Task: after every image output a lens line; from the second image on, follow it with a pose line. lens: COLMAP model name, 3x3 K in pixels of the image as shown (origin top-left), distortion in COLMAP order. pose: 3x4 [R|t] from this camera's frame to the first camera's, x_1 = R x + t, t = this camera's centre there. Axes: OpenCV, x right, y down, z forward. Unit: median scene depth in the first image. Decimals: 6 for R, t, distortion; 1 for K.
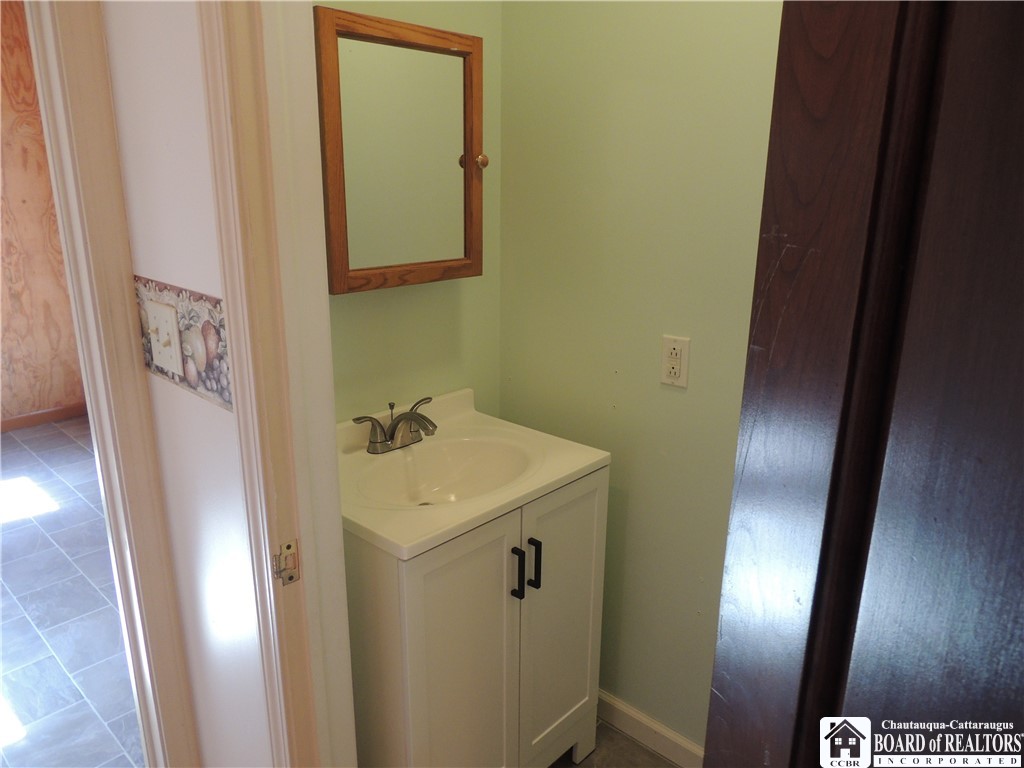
lens RADIAL K [[726.8, 0, 512.0], [0, 726.8, 384.0], [0, 0, 1]] dist [-0.019720, 0.002395]
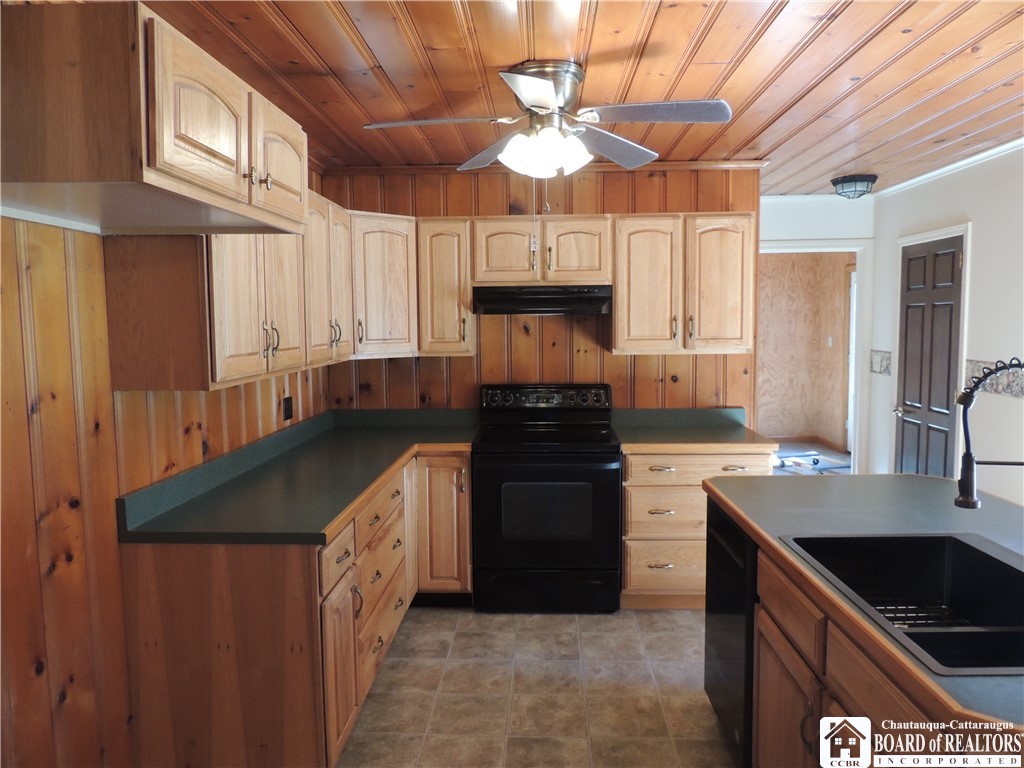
lens RADIAL K [[726.8, 0, 512.0], [0, 726.8, 384.0], [0, 0, 1]] dist [-0.019720, 0.002395]
pose [[0.647617, 0.046744, -0.760531, 0.414161], [-0.195070, 0.975025, -0.106181, 0.278784], [0.736573, 0.217122, 0.640561, -0.988487]]
